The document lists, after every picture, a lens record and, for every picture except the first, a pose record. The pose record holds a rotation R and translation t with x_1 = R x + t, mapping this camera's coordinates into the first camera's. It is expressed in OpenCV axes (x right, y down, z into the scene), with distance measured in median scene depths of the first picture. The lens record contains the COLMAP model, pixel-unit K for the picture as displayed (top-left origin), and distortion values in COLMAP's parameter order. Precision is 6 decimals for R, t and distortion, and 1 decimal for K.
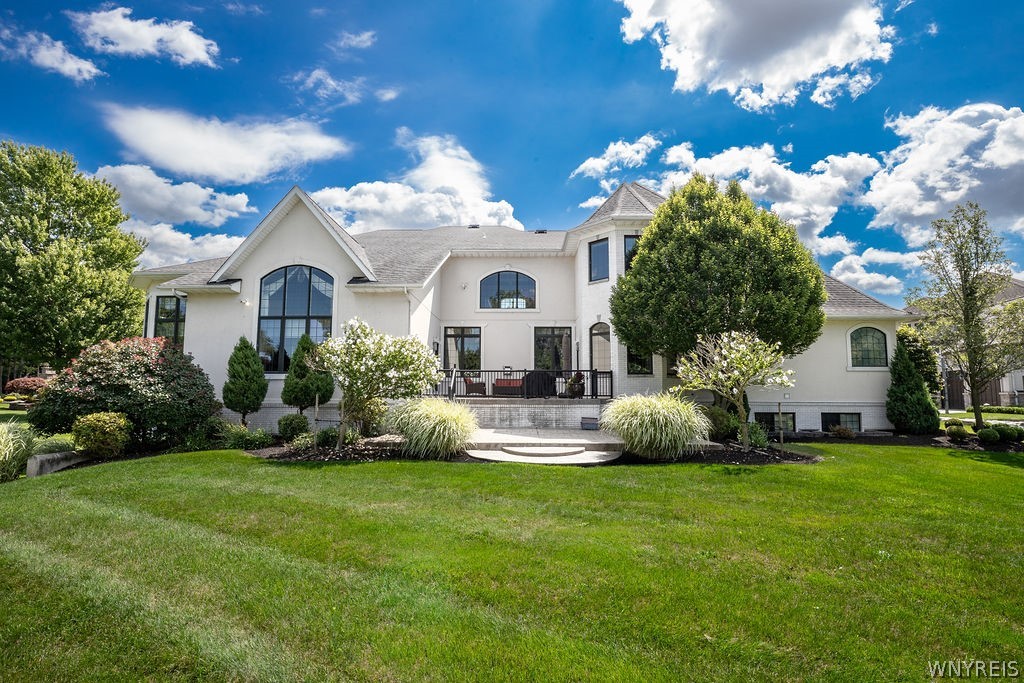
lens RADIAL K [[479.3, 0, 512.0], [0, 479.3, 341.5], [0, 0, 1]] dist [-0.020607, -0.000519]
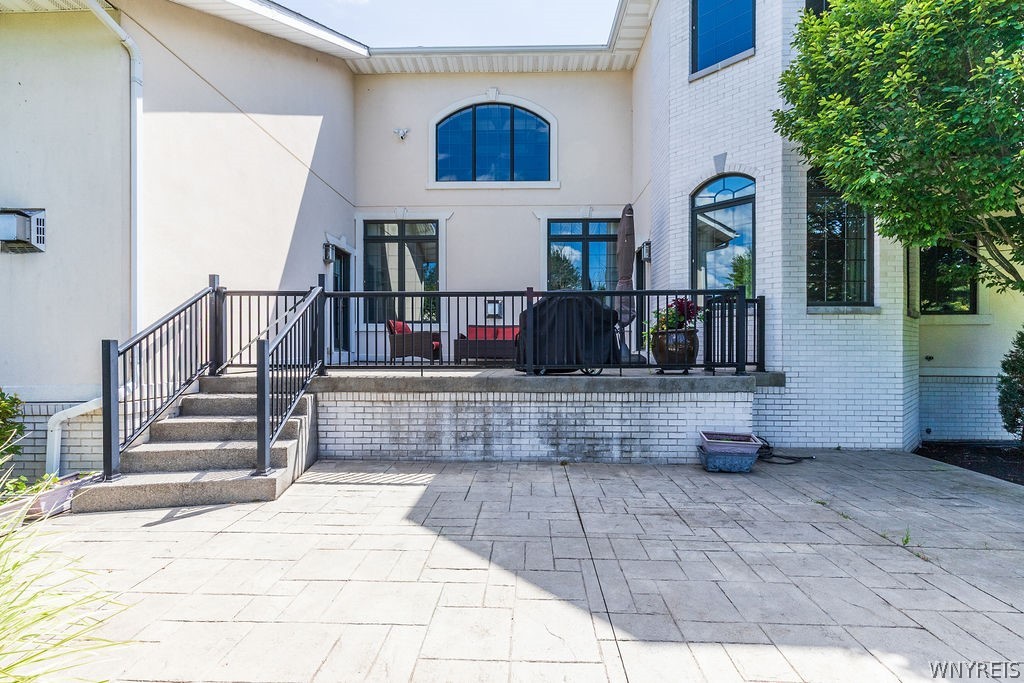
lens RADIAL K [[472.0, 0, 512.0], [0, 472.0, 341.5], [0, 0, 1]] dist [0.000785, 0.000108]
pose [[0.999924, -0.006368, -0.010578, 0.016880], [0.007286, 0.995992, 0.089149, 0.058997], [0.009968, -0.089219, 0.995962, 0.601523]]
